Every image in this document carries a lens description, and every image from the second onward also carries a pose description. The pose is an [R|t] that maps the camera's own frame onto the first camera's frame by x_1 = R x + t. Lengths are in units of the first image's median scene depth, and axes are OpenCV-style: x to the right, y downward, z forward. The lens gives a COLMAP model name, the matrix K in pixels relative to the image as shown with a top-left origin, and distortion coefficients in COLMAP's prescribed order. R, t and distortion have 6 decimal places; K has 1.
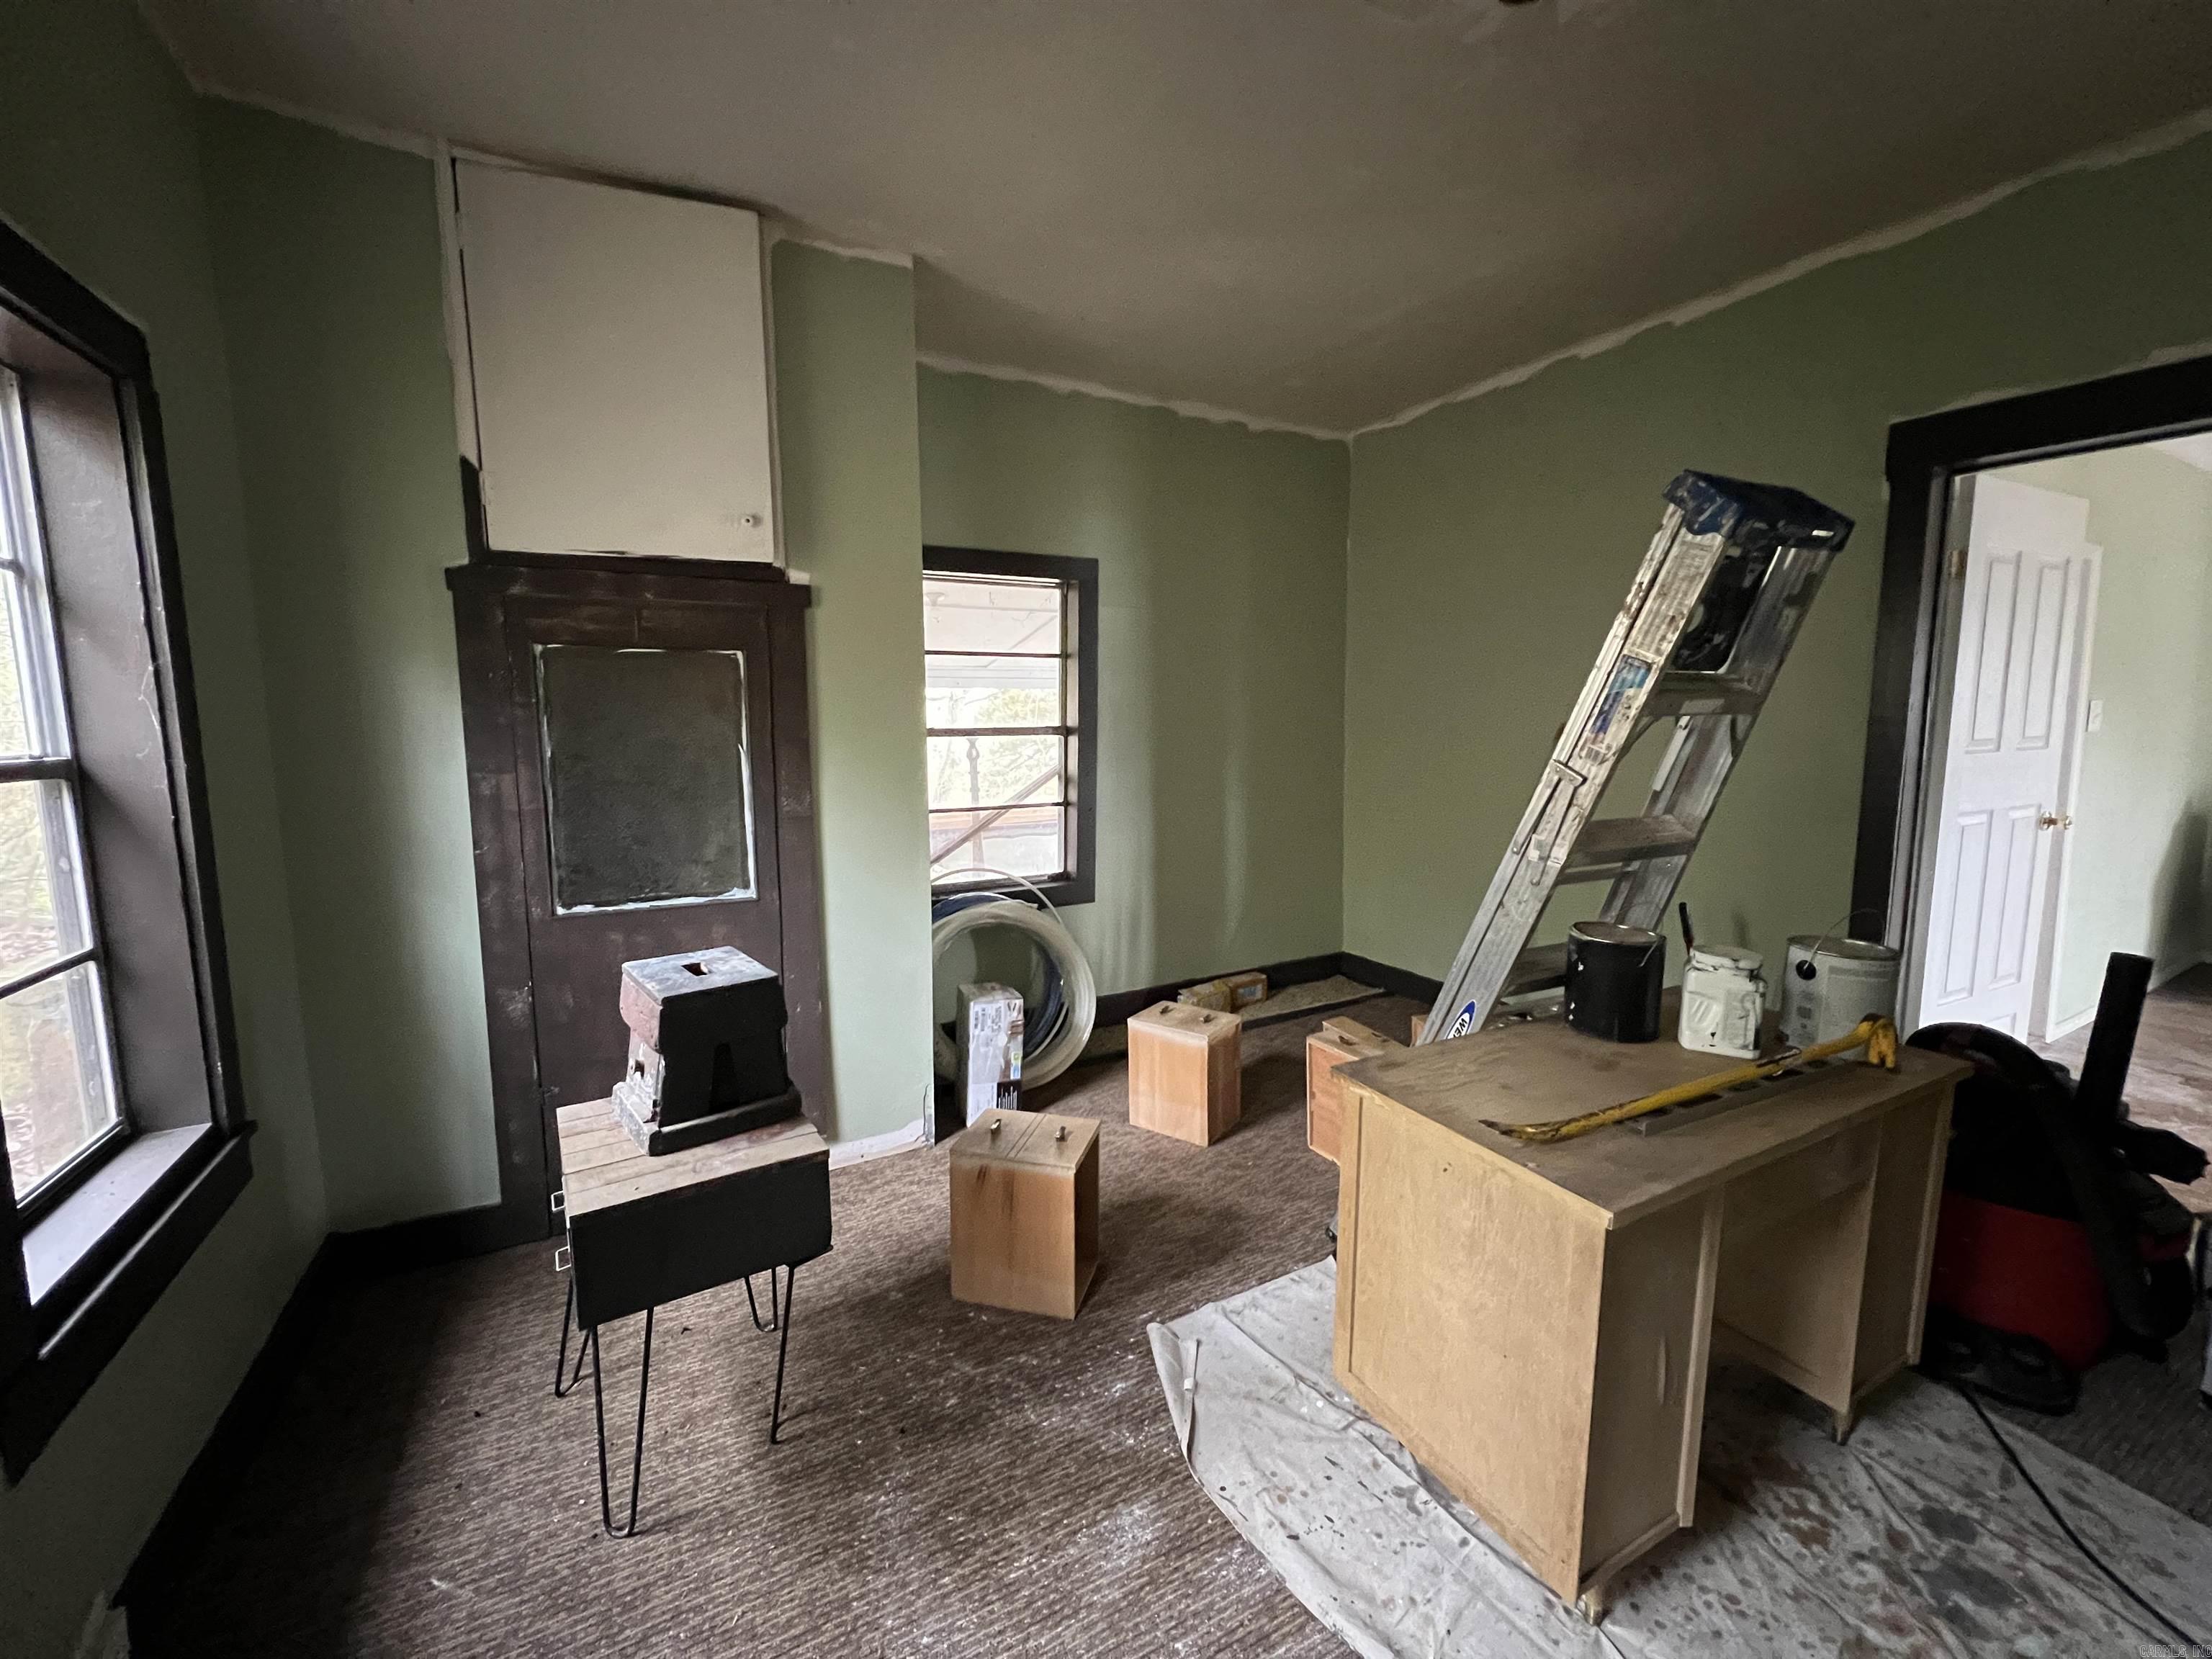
lens RADIAL K [[889.1, 0, 1092.1], [0, 889.1, 821.9], [0, 0, 1]] dist [-0.001501, -0.000287]
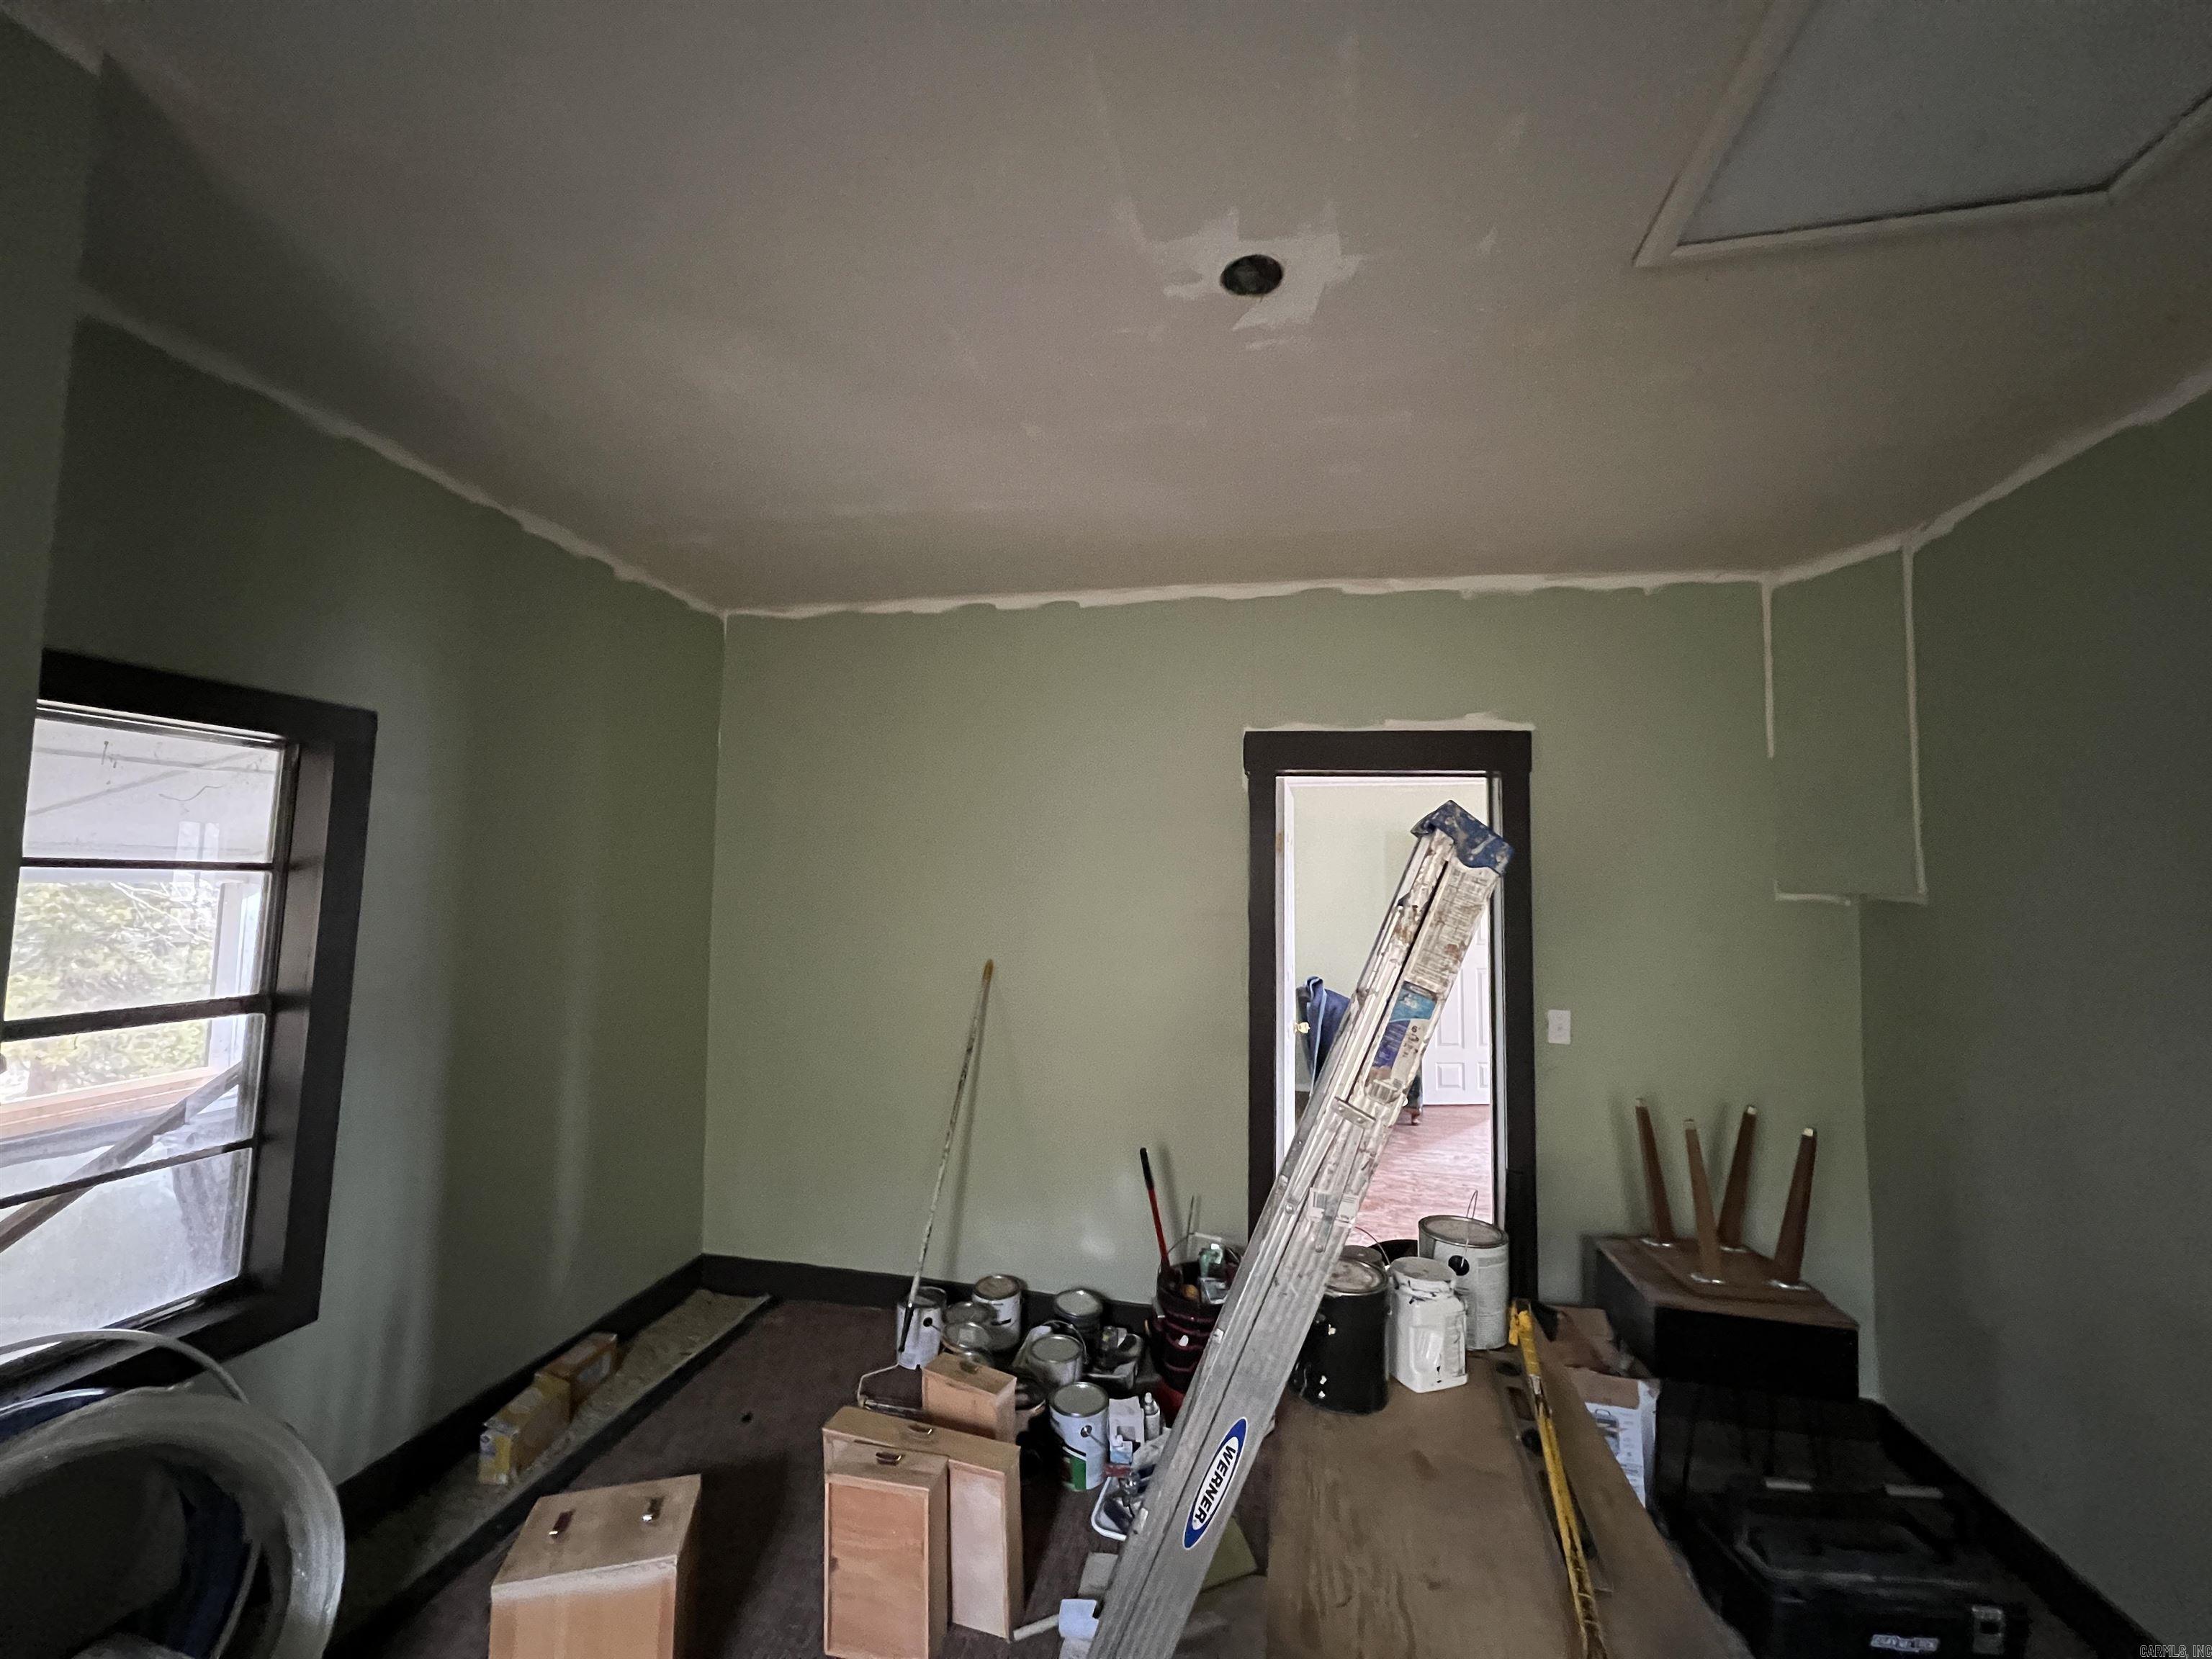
lens RADIAL K [[889.1, 0, 1092.1], [0, 889.1, 821.9], [0, 0, 1]] dist [-0.001501, -0.000287]
pose [[0.643149, 0.073783, 0.762178, -0.138128], [0.070367, 0.985441, -0.154774, -0.097942], [-0.762501, 0.153175, 0.628593, 0.271830]]
